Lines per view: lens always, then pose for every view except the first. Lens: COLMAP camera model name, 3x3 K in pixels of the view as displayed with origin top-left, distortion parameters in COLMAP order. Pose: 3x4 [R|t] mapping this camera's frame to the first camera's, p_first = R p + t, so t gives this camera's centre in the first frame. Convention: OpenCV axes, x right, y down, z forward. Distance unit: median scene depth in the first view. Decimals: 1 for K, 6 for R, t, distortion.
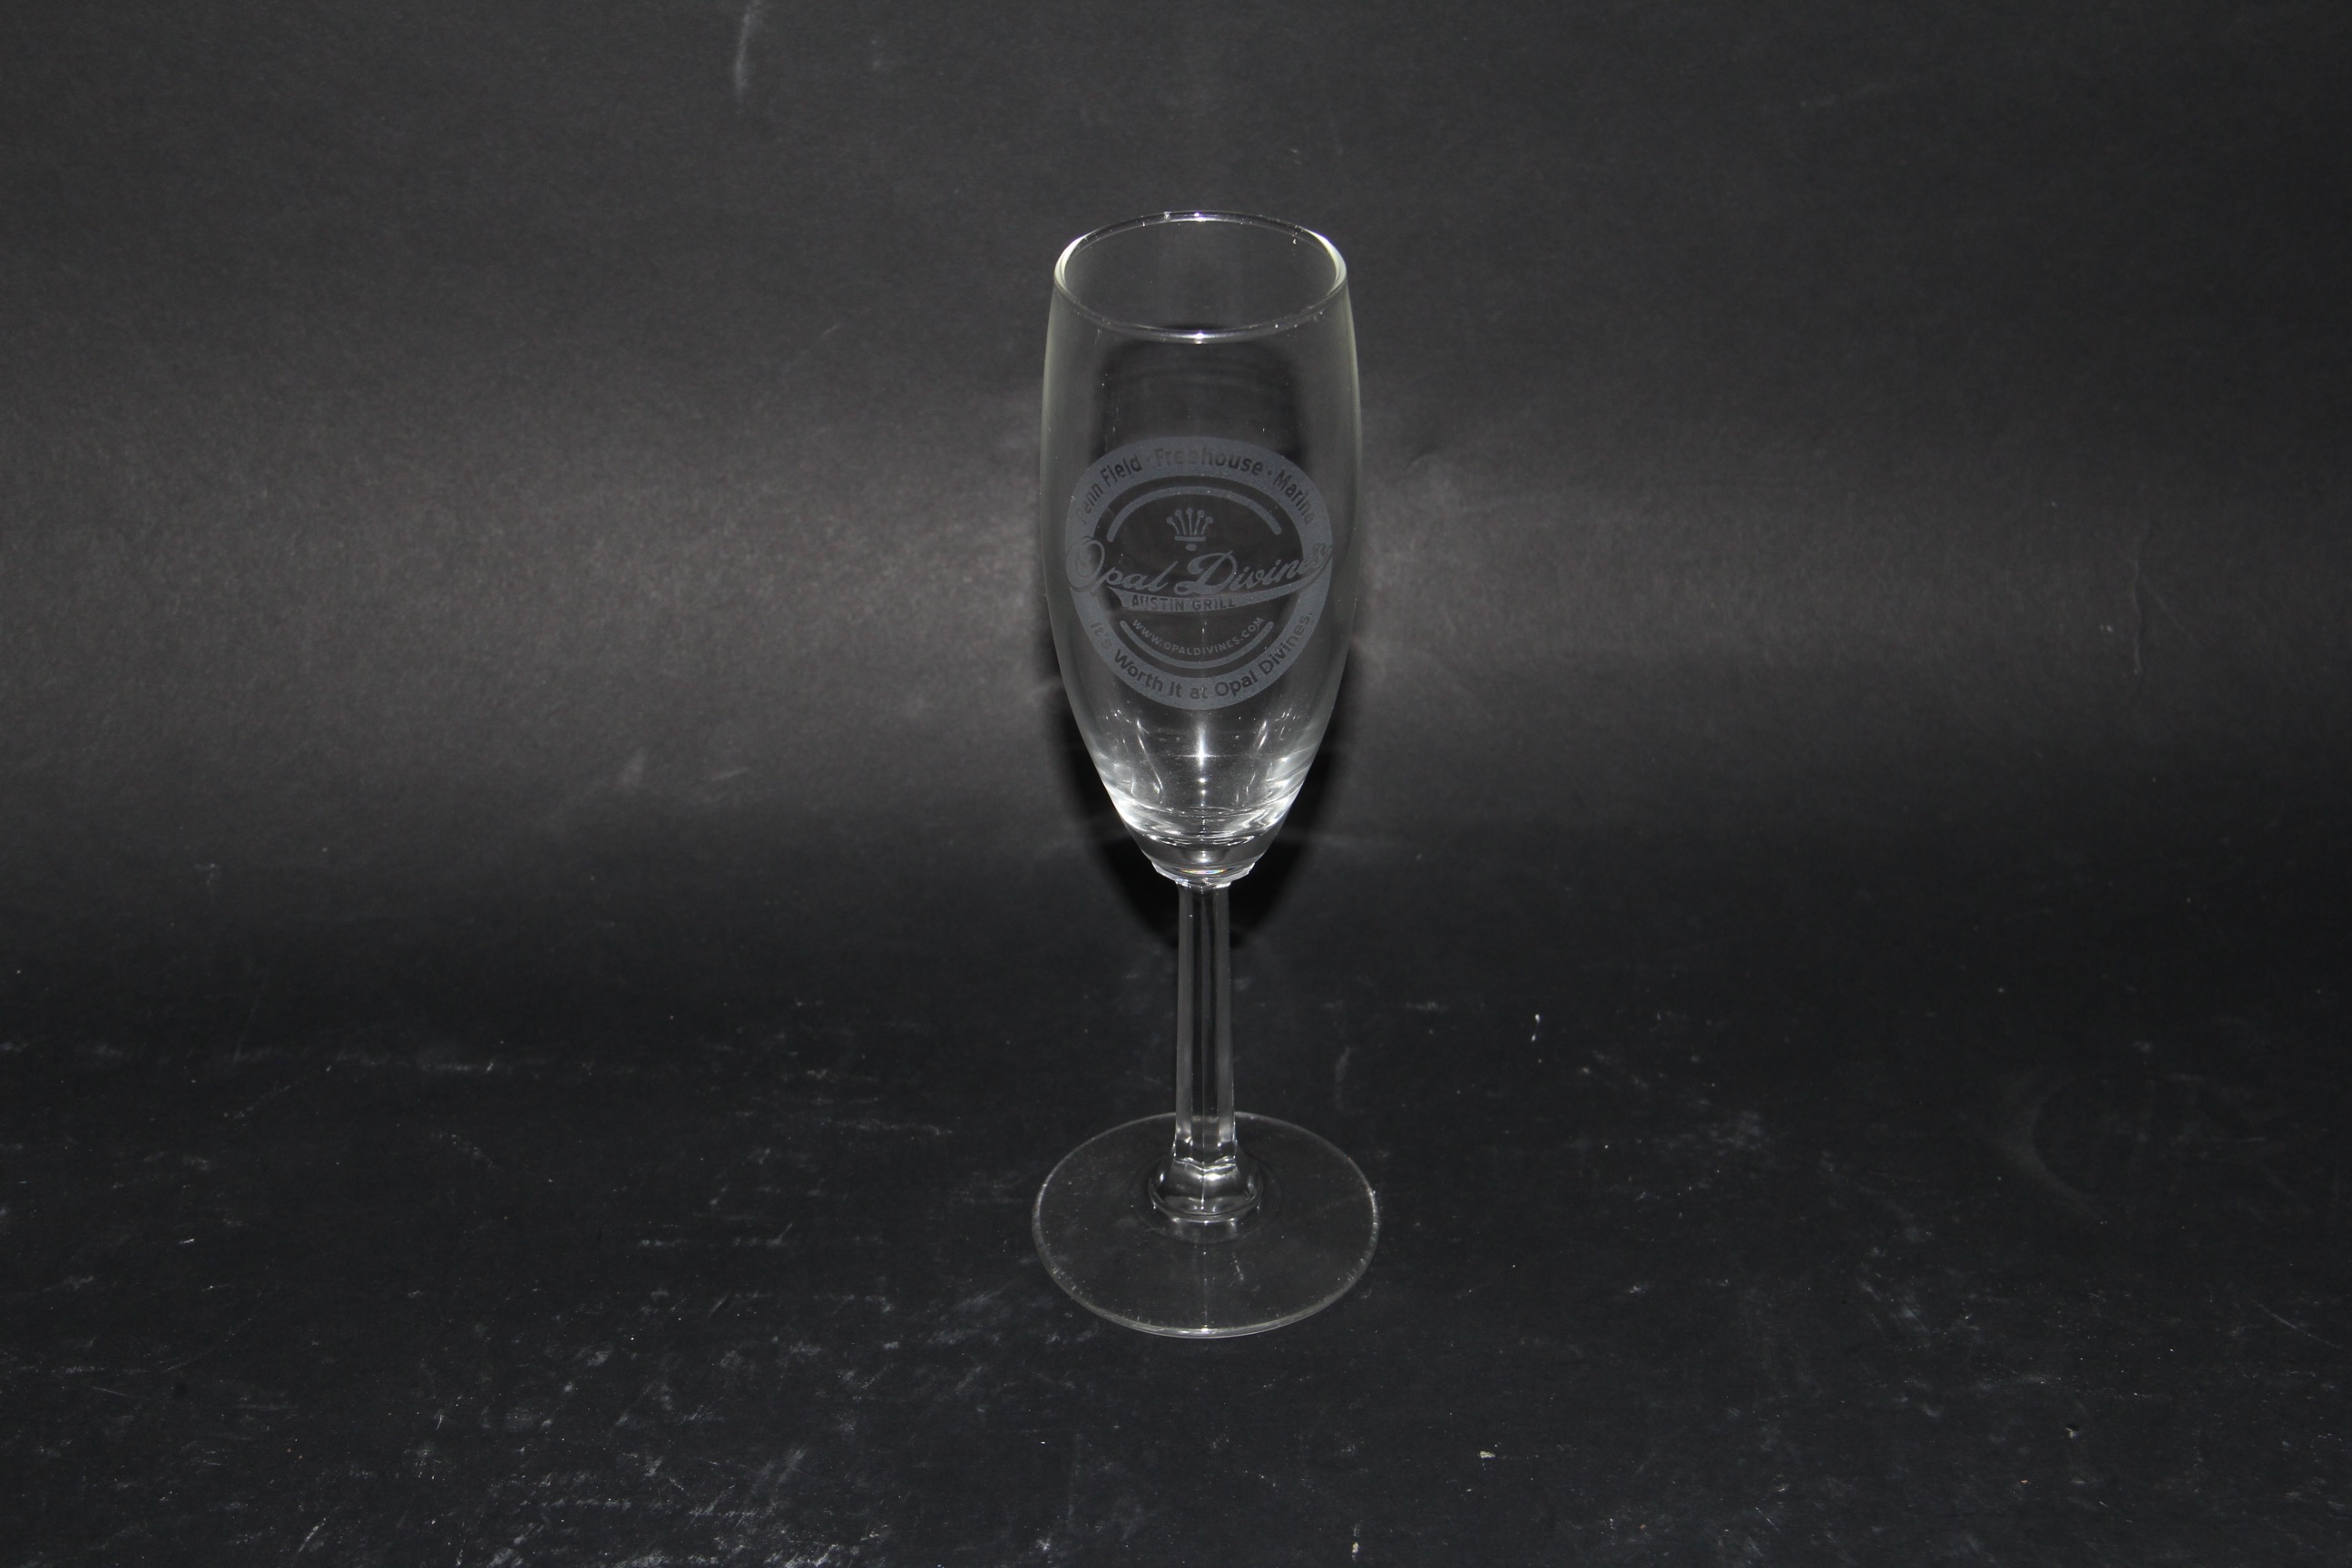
lens RADIAL K [[3876.3, 0, 1176.0], [0, 3876.3, 784.0], [0, 0, 1]] dist [0.153912, 0.196181]
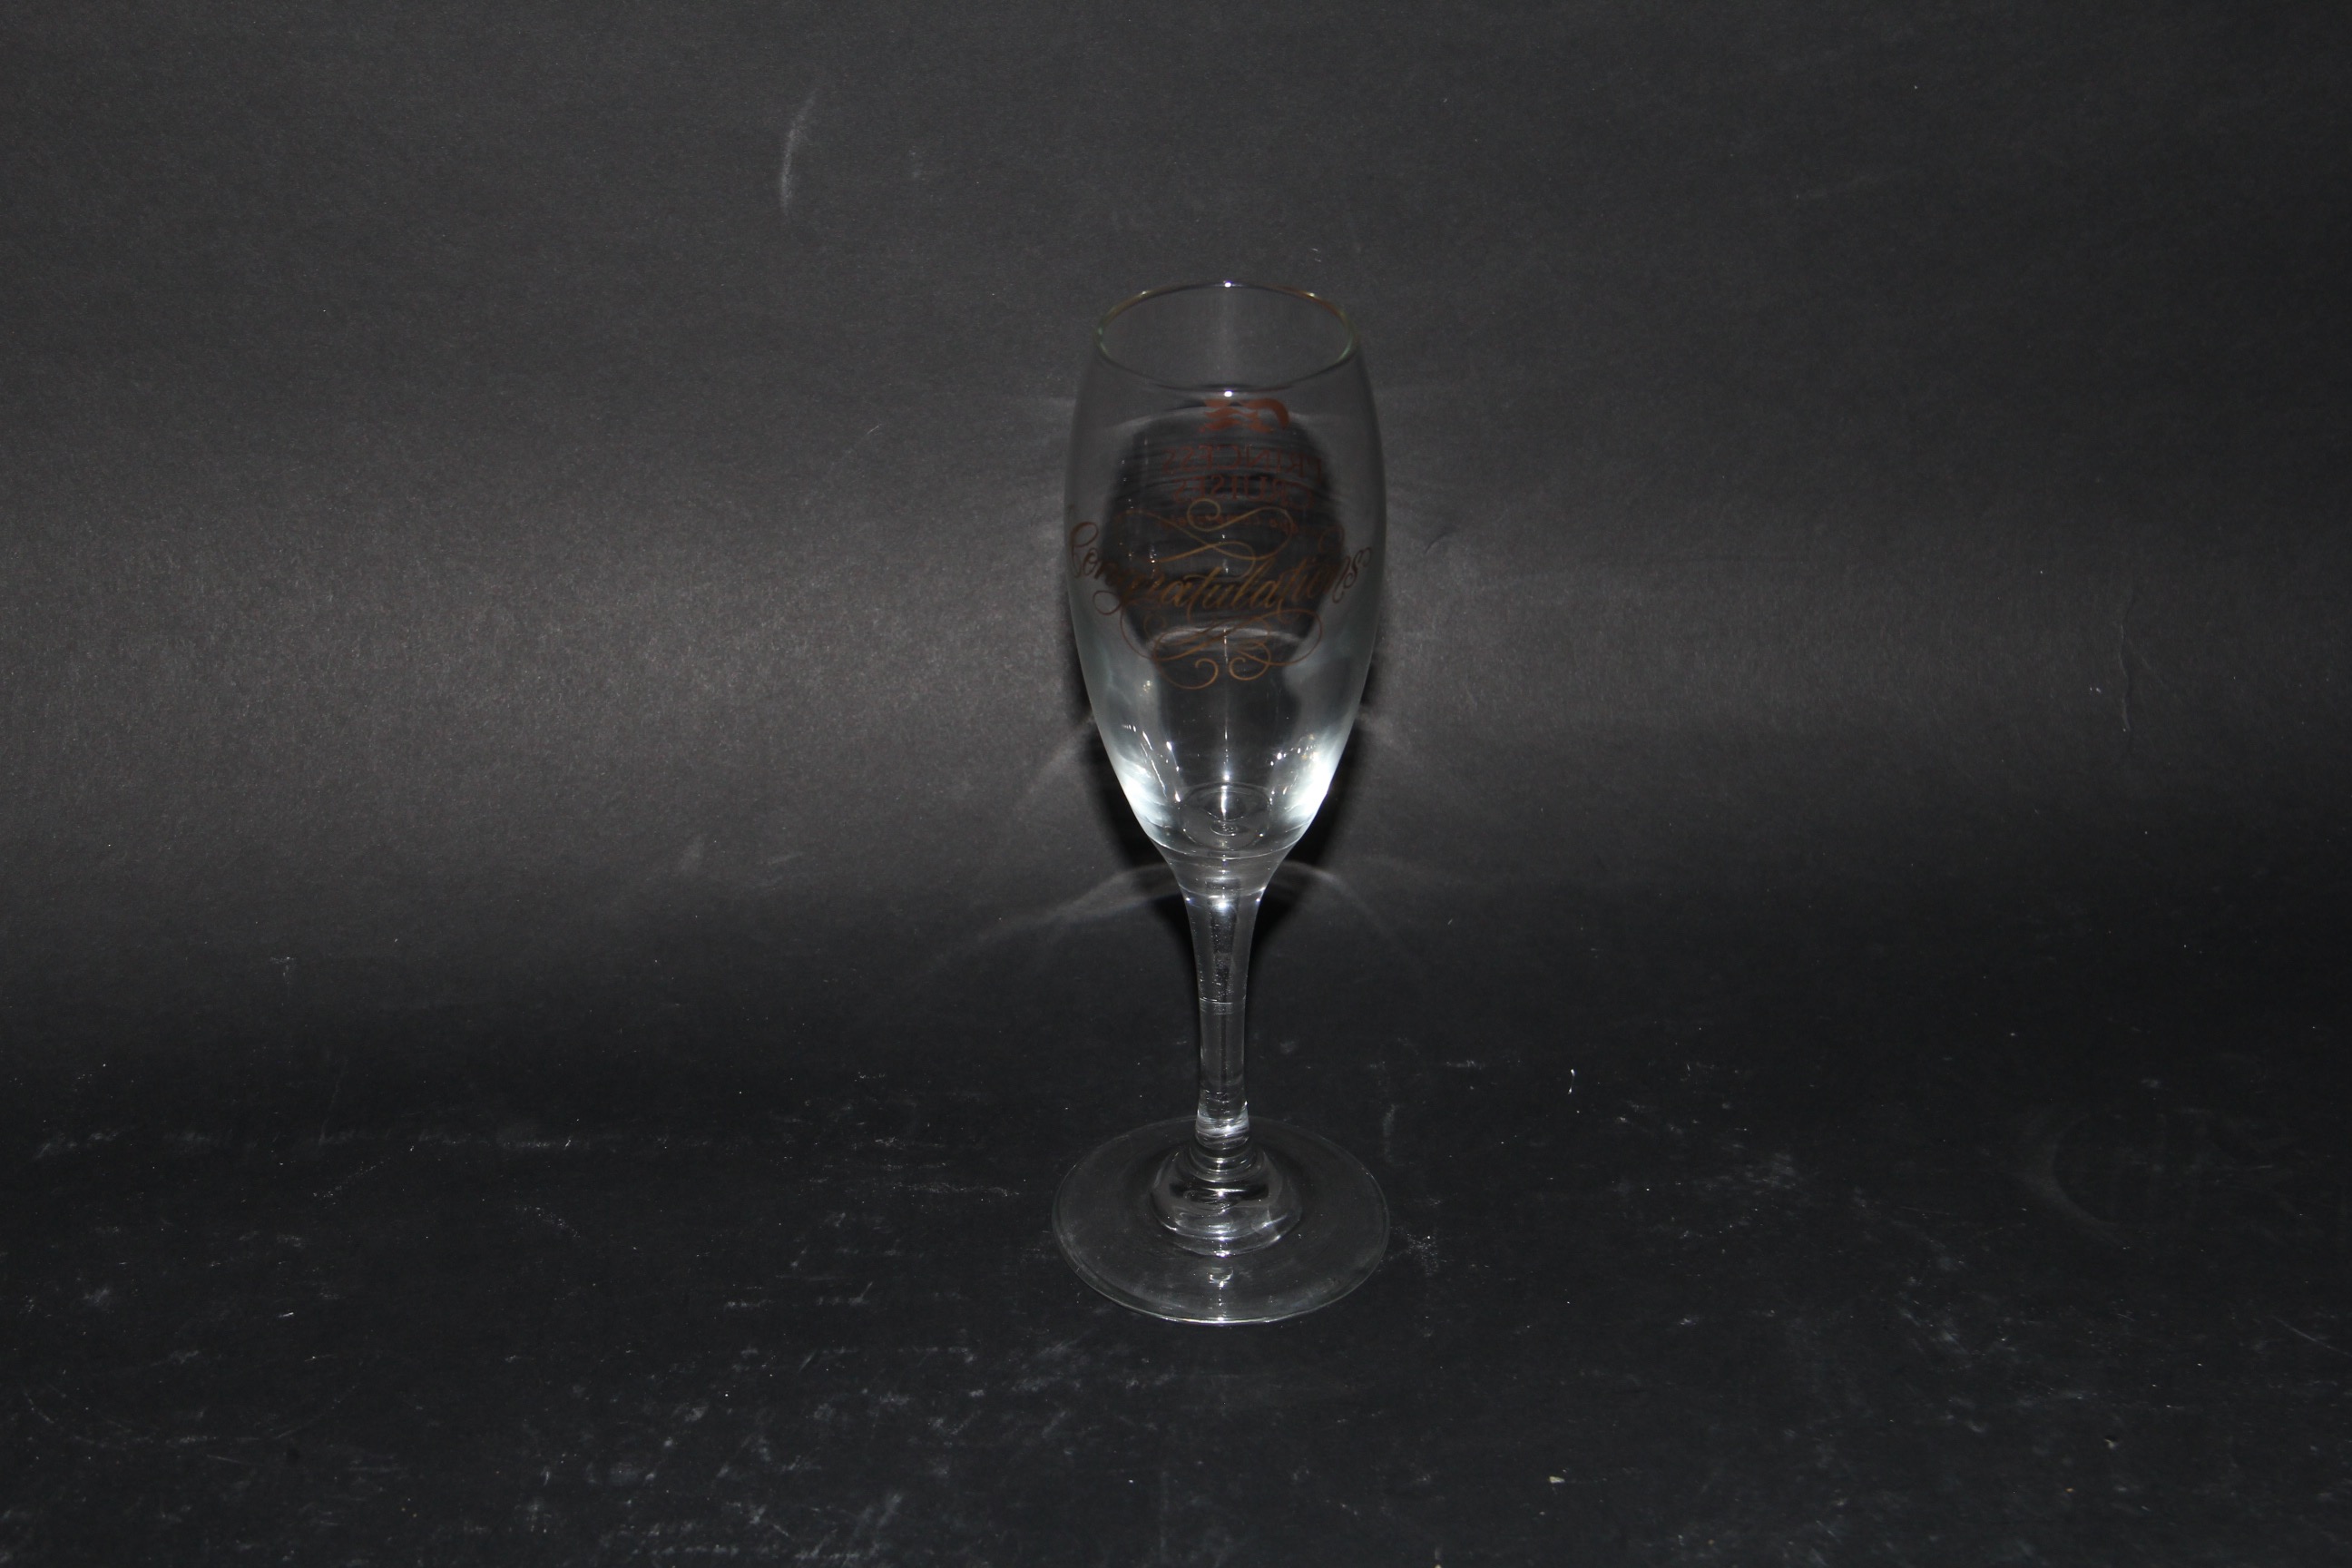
lens RADIAL K [[3899.2, 0, 1183.7], [0, 3899.2, 794.0], [0, 0, 1]] dist [0.156568, 0.205401]
pose [[0.999233, -0.023573, 0.031269, -0.043149], [0.024589, 0.999169, -0.032497, 0.017916], [-0.030477, 0.033241, 0.998983, -0.047343]]
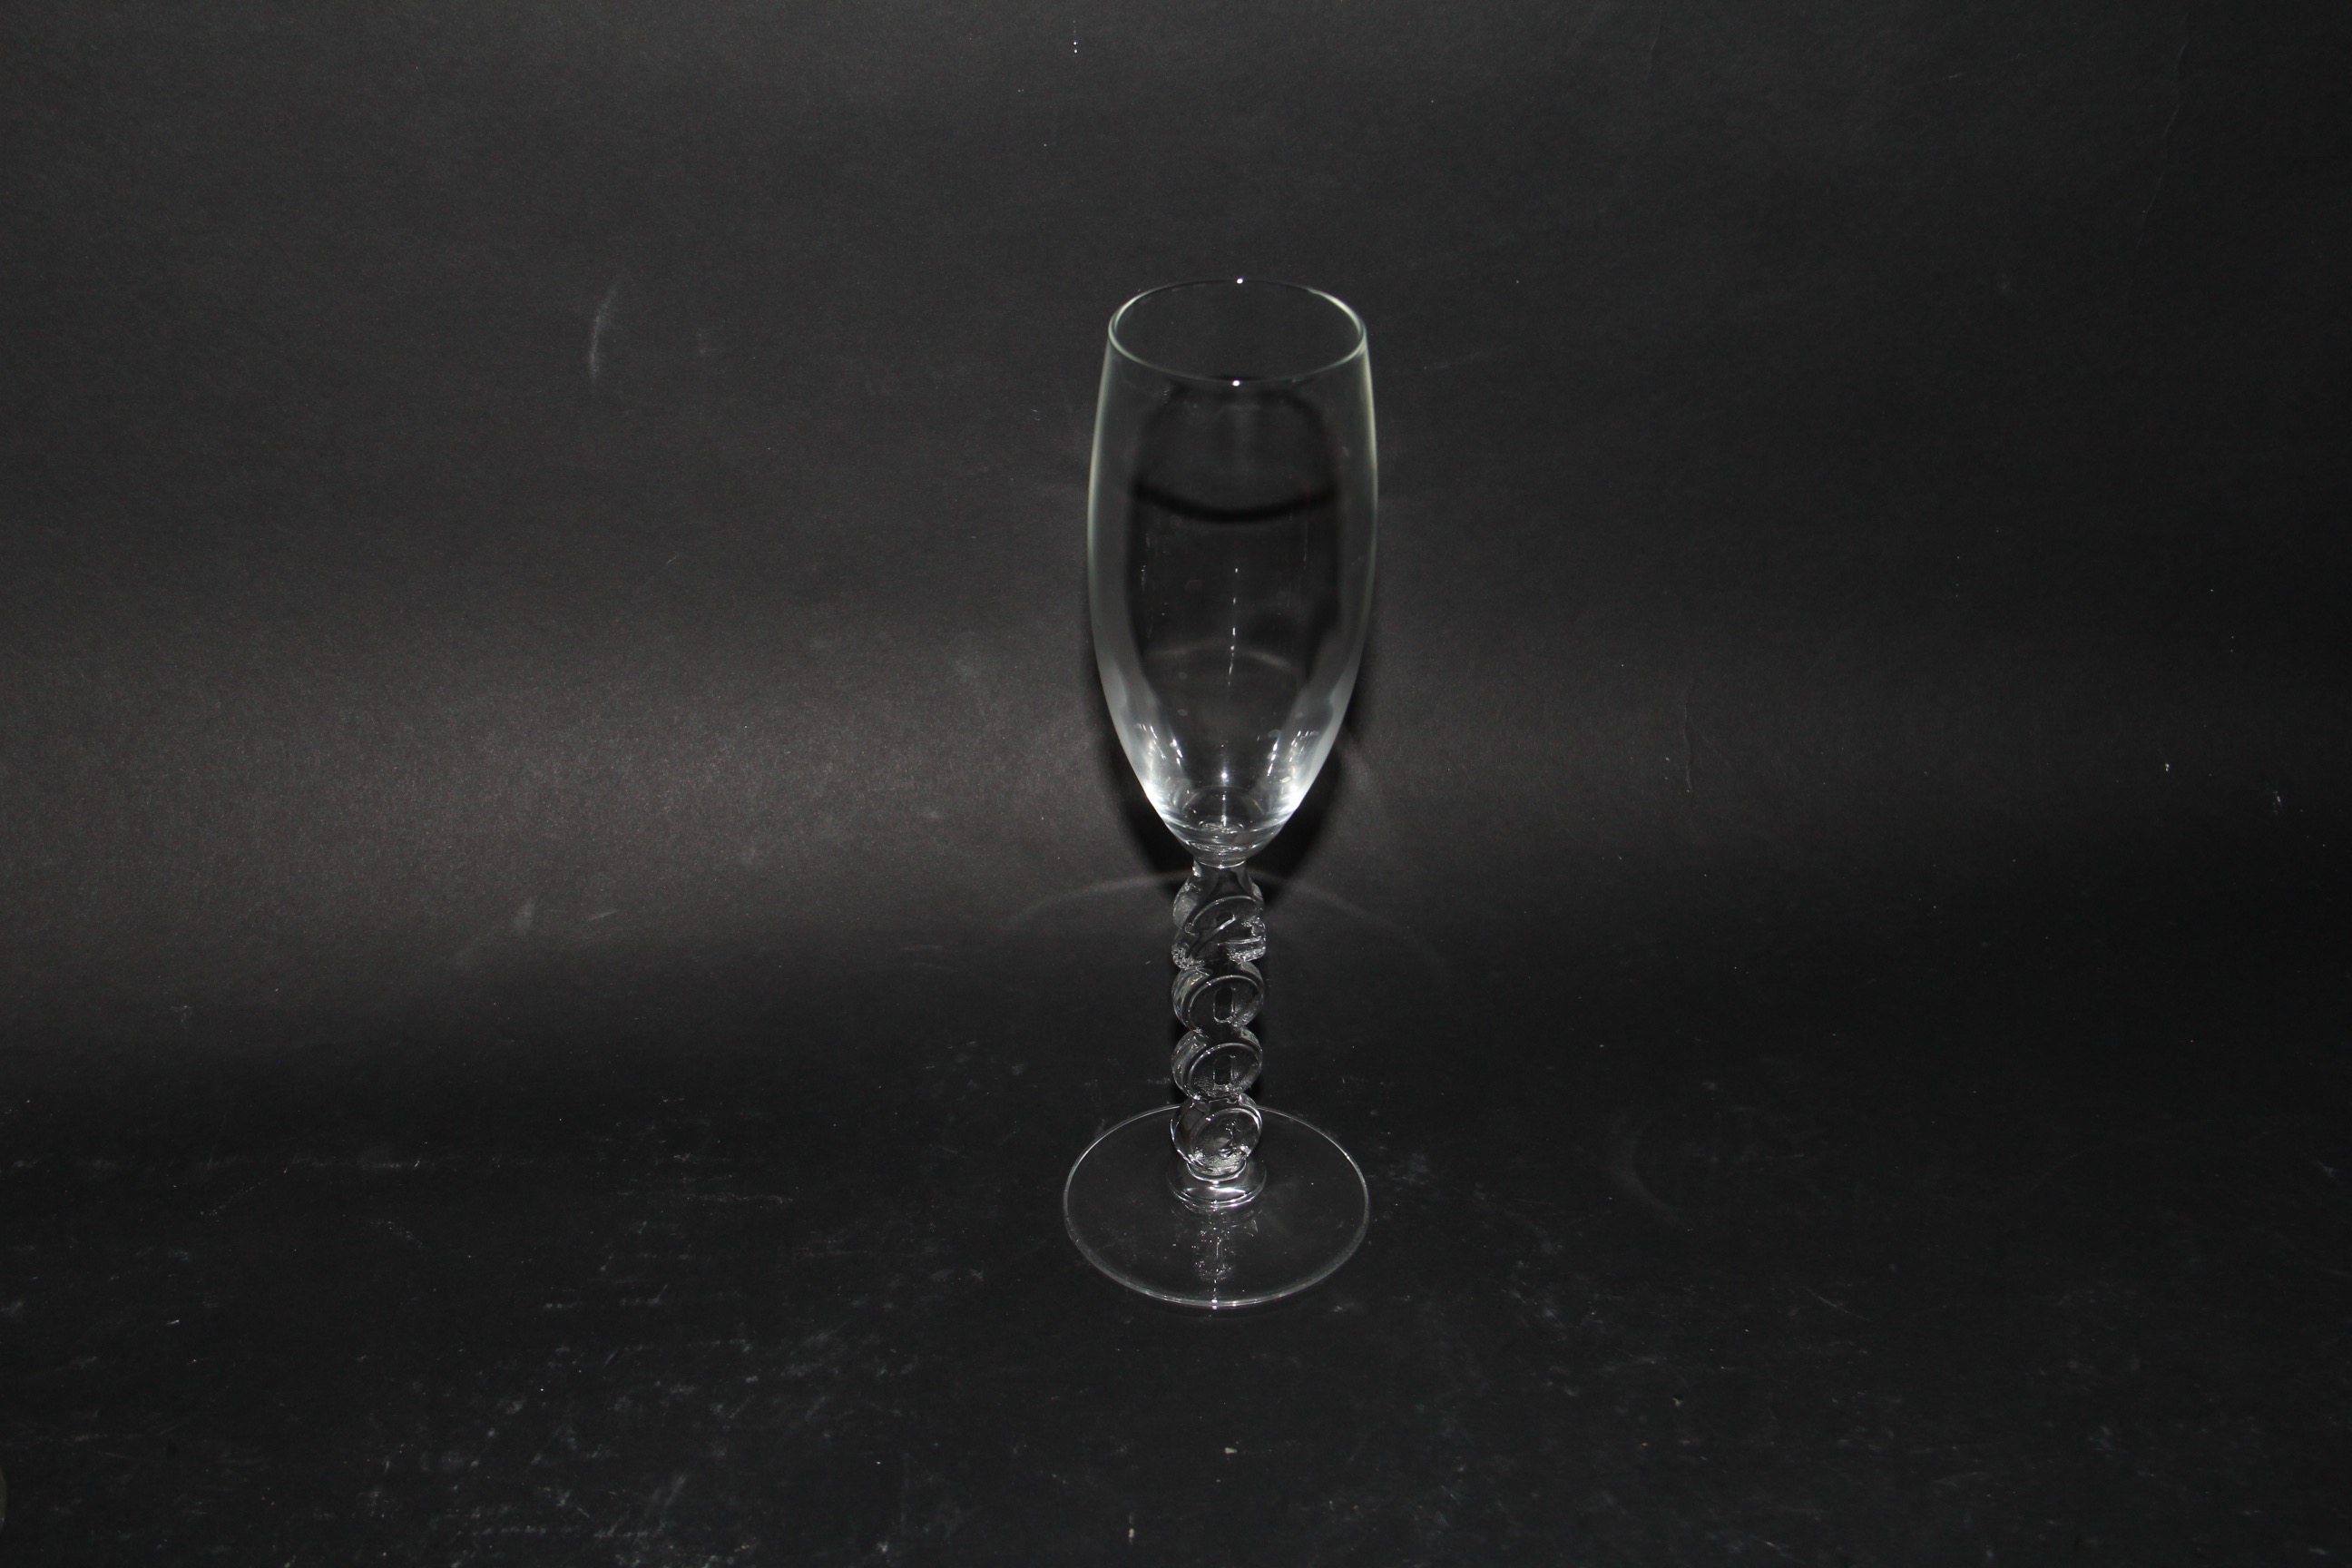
lens RADIAL K [[2859.2, 0, 1176.0], [0, 2859.2, 784.0], [0, 0, 1]] dist [-0.015185, 0.290284]
pose [[0.995450, -0.035154, 0.088559, -0.011257], [0.035707, 0.999351, -0.004677, -0.035829], [-0.088338, 0.007818, 0.996060, 0.066695]]
